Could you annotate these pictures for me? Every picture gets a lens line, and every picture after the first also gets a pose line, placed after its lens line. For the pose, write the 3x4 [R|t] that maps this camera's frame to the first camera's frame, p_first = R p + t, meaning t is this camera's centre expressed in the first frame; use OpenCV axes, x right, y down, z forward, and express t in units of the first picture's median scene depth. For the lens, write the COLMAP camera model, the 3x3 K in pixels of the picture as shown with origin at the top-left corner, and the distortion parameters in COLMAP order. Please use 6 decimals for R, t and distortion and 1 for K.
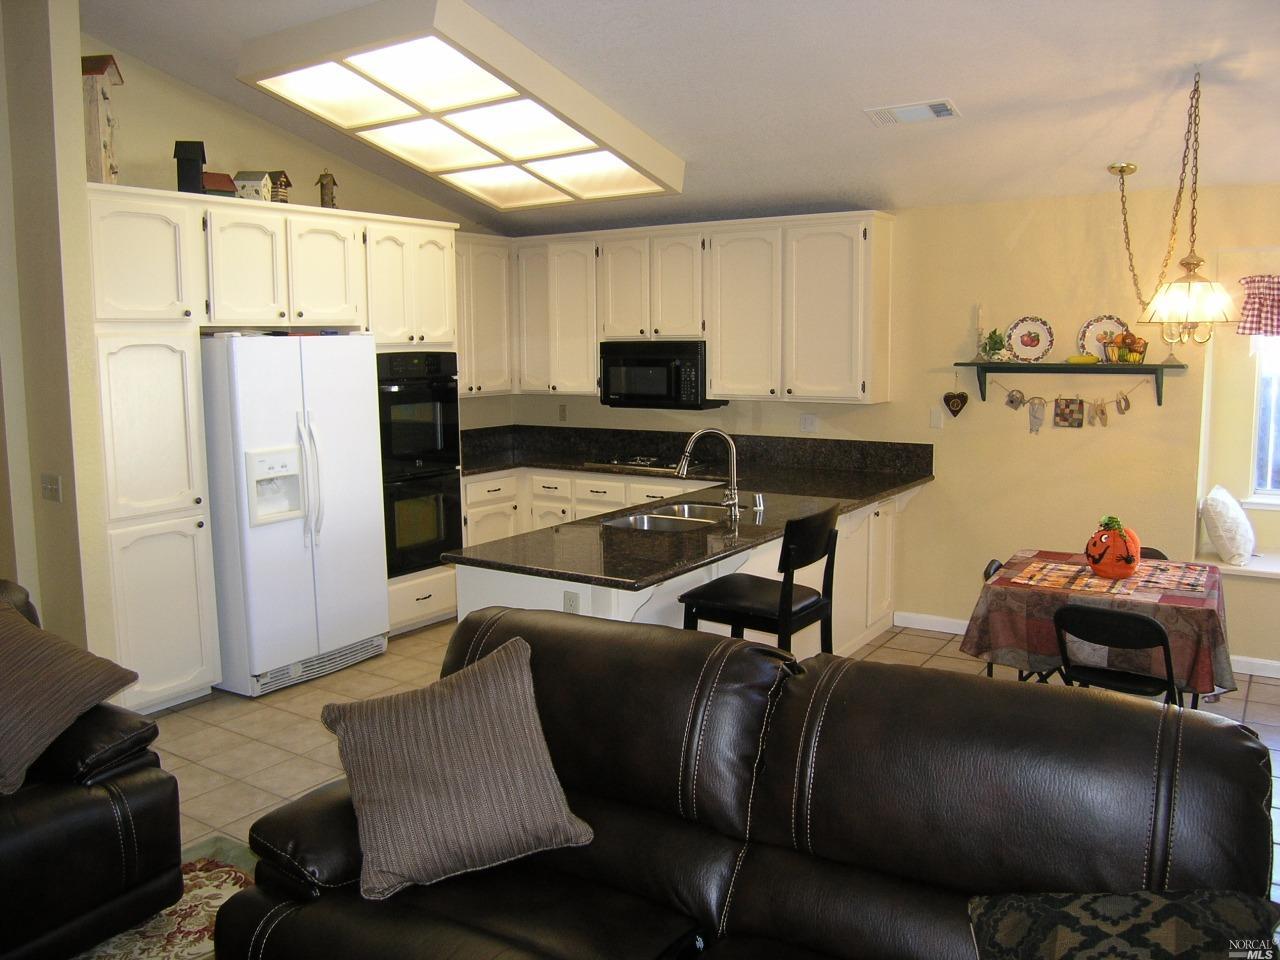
lens RADIAL K [[1055.9, 0, 641.2], [0, 1055.9, 463.2], [0, 0, 1]] dist [-0.093594, 0.013211]
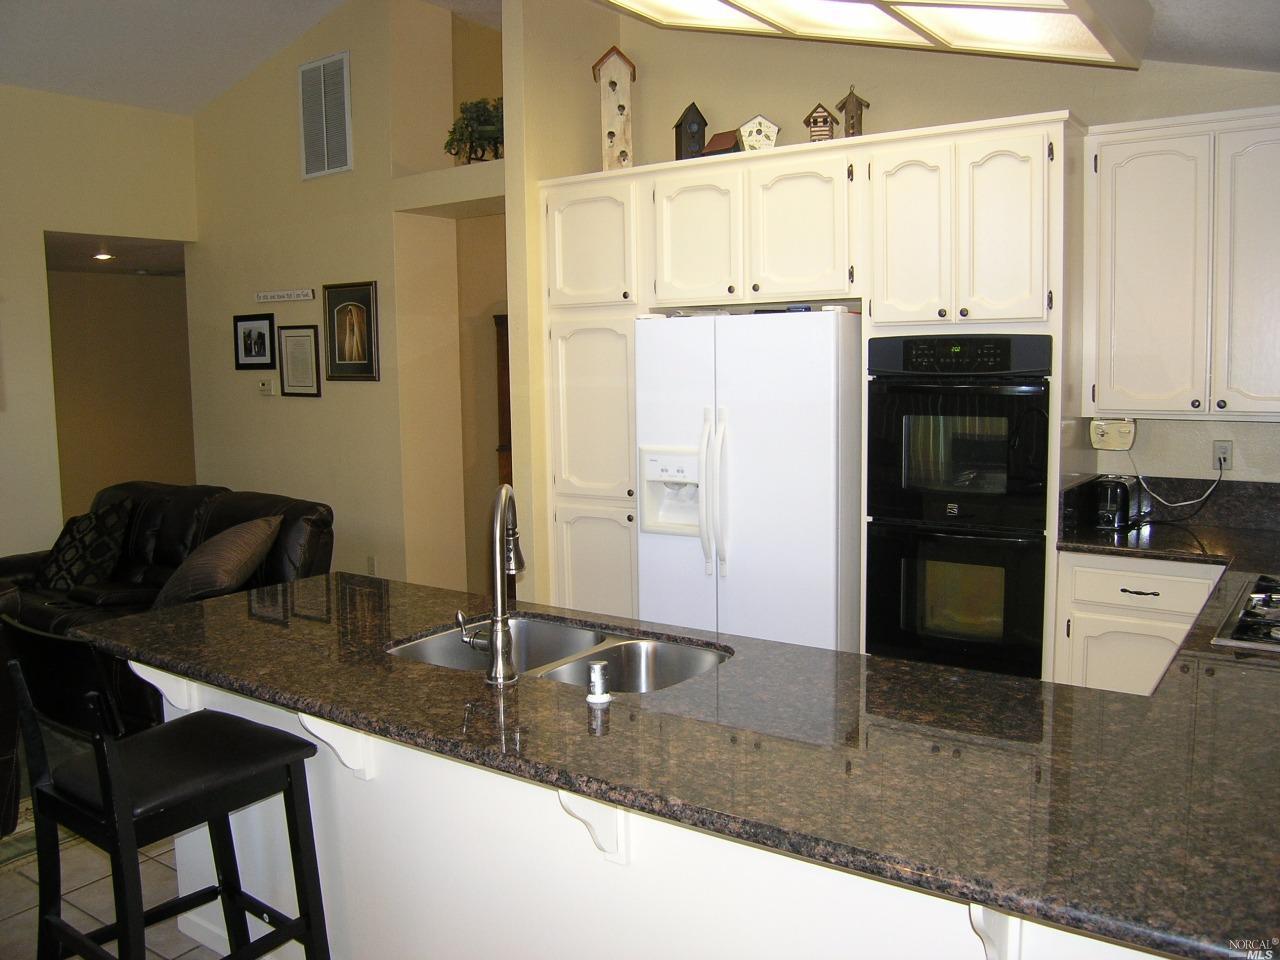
lens RADIAL K [[1055.9, 0, 641.2], [0, 1055.9, 463.2], [0, 0, 1]] dist [-0.093594, 0.013211]
pose [[-0.030256, 0.111660, -0.993286, 0.410943], [-0.099137, 0.988506, 0.114143, -0.079242], [0.994614, 0.101925, -0.018838, 0.798868]]
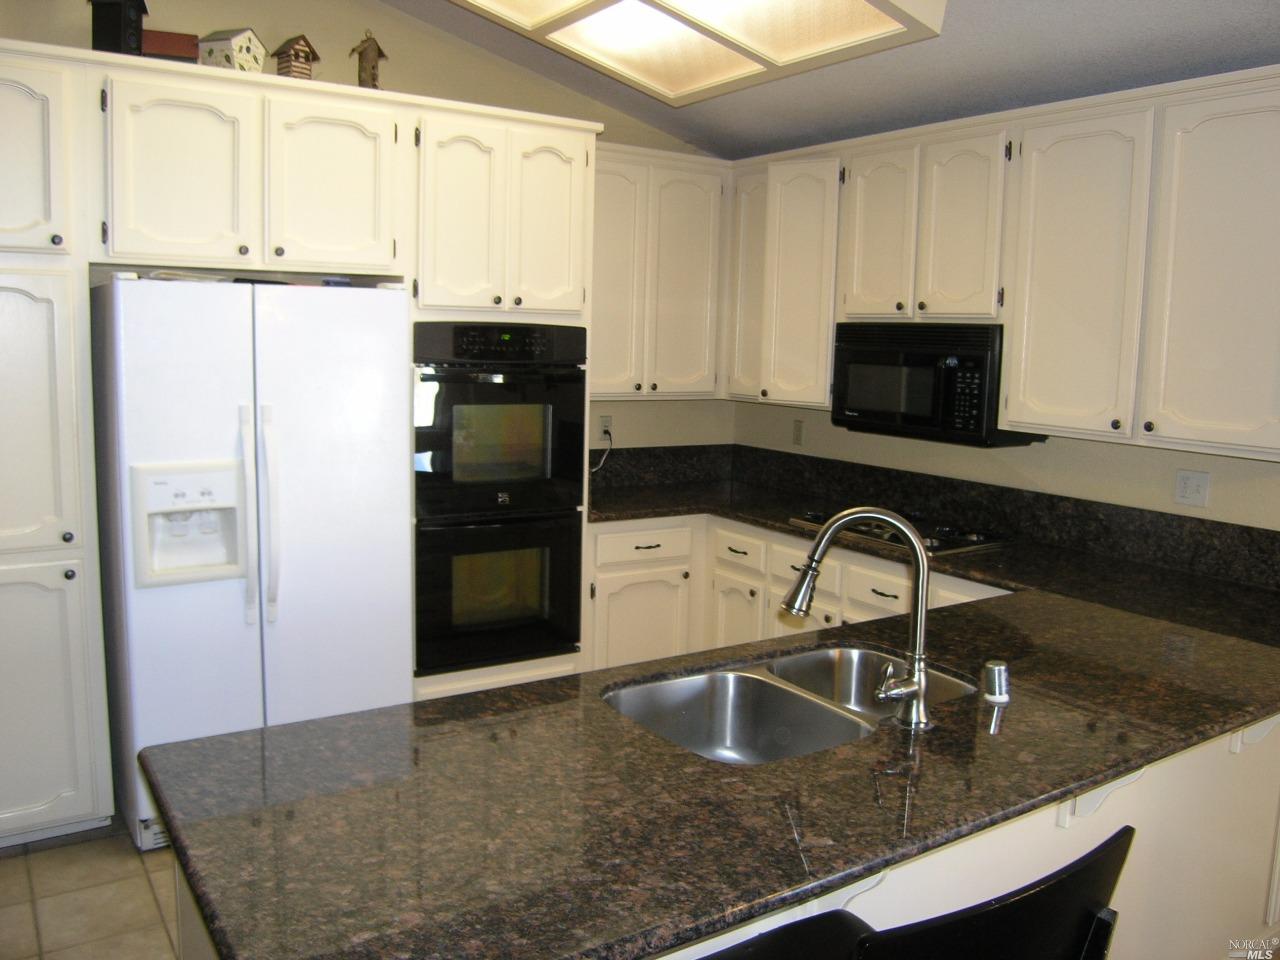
lens RADIAL K [[1055.9, 0, 641.2], [0, 1055.9, 463.2], [0, 0, 1]] dist [-0.093594, 0.013211]
pose [[0.921851, 0.081965, -0.378778, 0.102137], [-0.082253, 0.996492, 0.015451, -0.036817], [0.378716, 0.016912, 0.925358, 0.430021]]
